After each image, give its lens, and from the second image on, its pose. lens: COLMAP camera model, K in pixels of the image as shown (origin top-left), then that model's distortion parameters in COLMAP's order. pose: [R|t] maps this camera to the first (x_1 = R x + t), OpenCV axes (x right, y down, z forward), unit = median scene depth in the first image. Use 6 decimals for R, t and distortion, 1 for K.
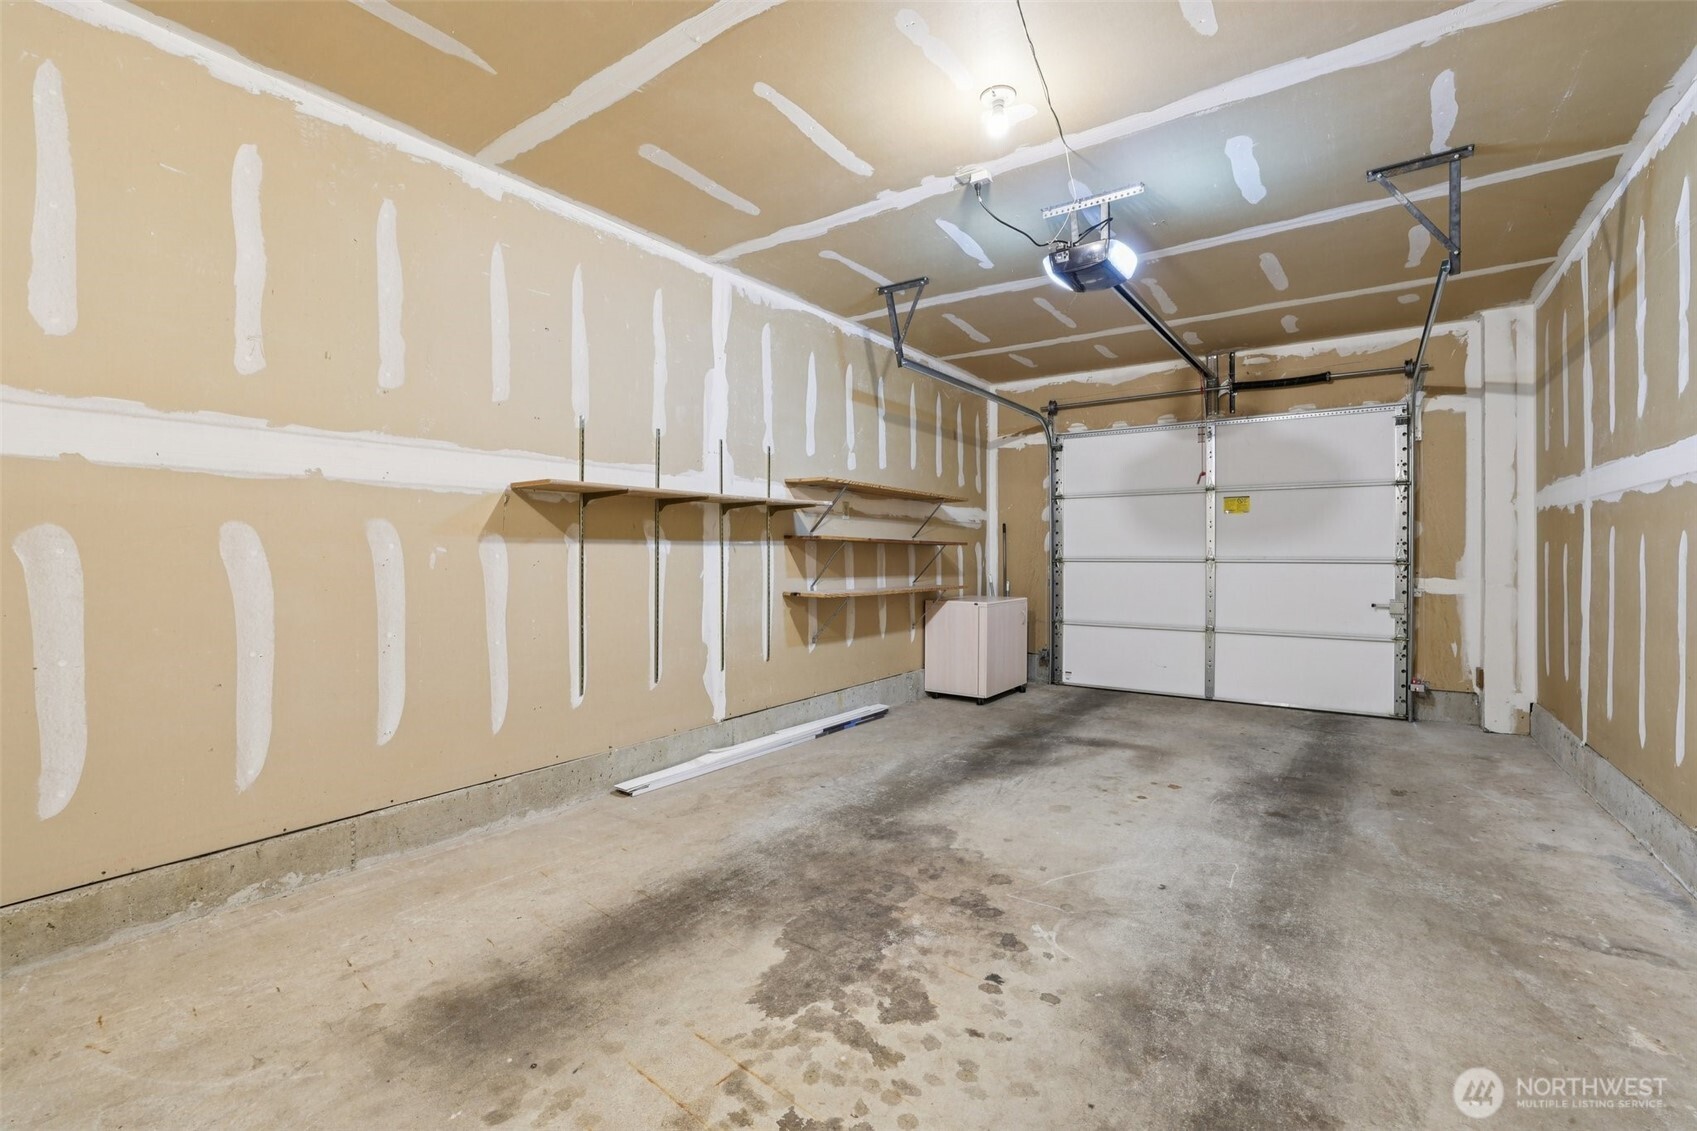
lens RADIAL K [[726.8, 0, 851.9], [0, 726.8, 558.0], [0, 0, 1]] dist [-0.034641, 0.008813]
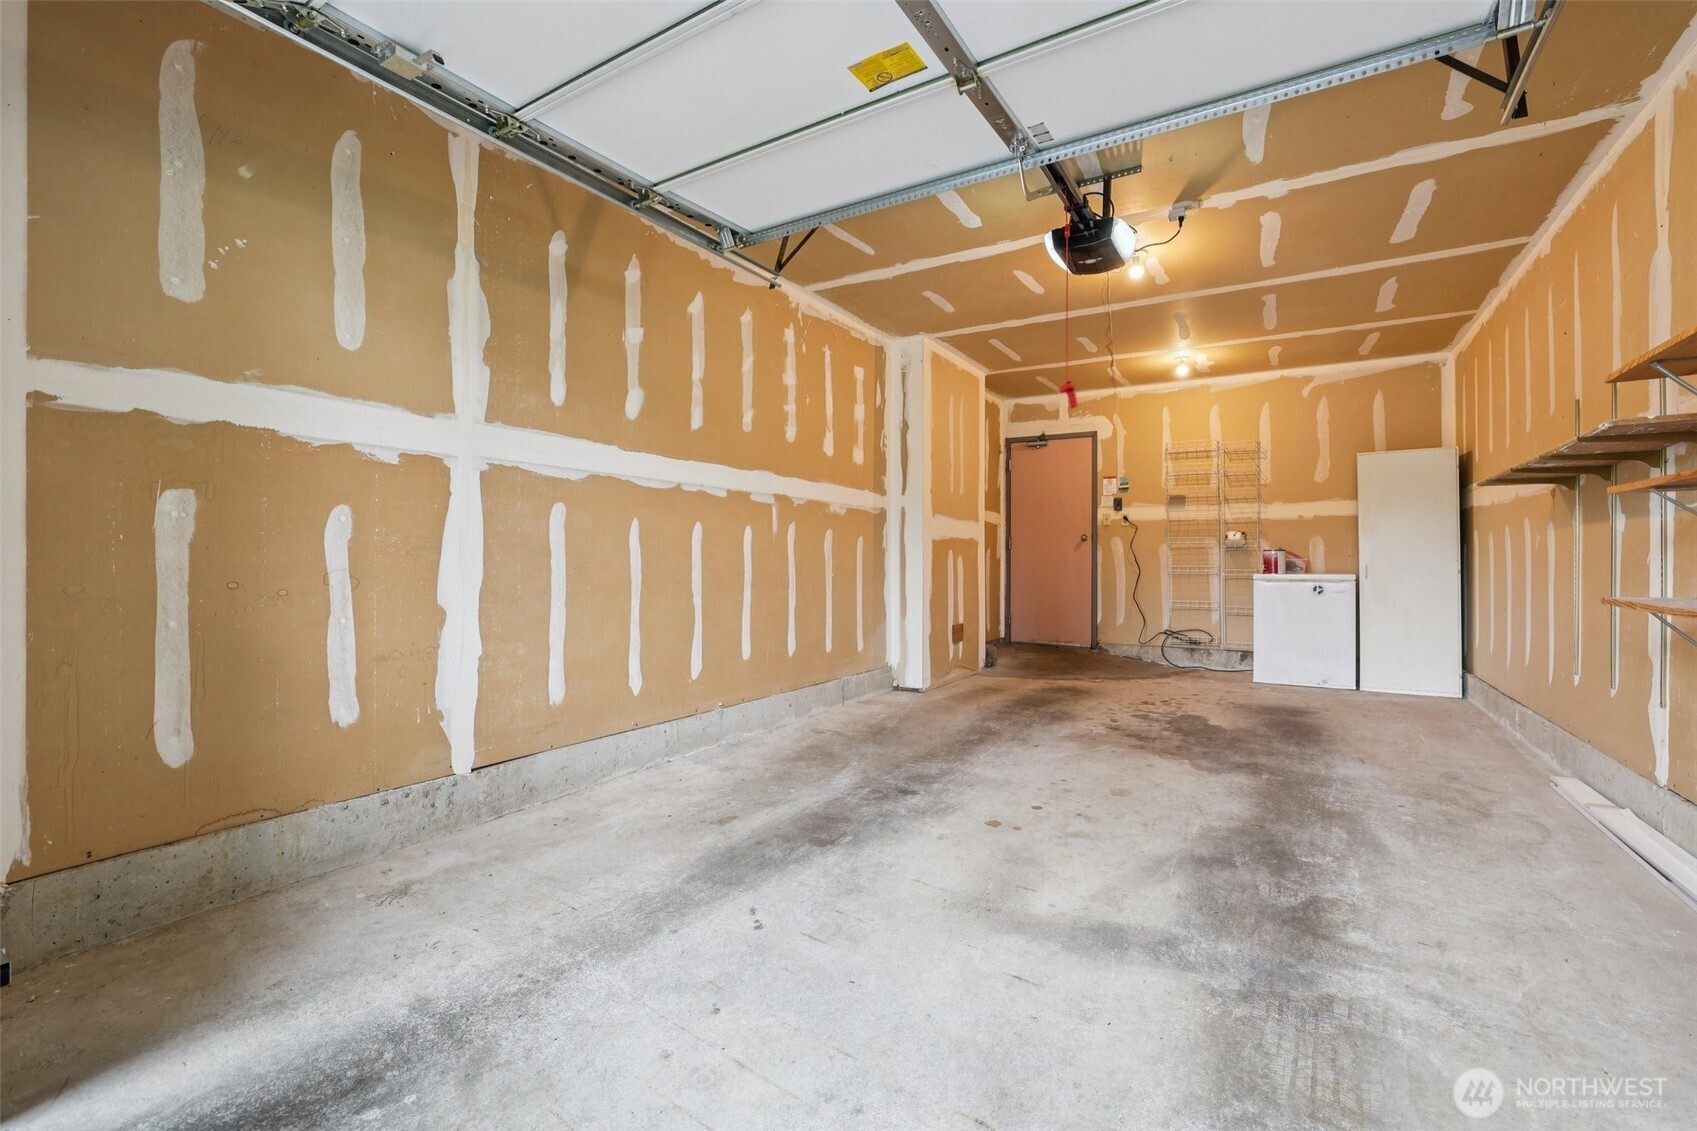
lens RADIAL K [[726.8, 0, 844.8], [0, 726.8, 560.7], [0, 0, 1]] dist [-0.034641, 0.008813]
pose [[-0.998288, -0.000099, -0.058495, 0.722429], [-0.000194, 0.999999, 0.001620, 0.029016], [0.058494, 0.001629, -0.998286, 1.959396]]
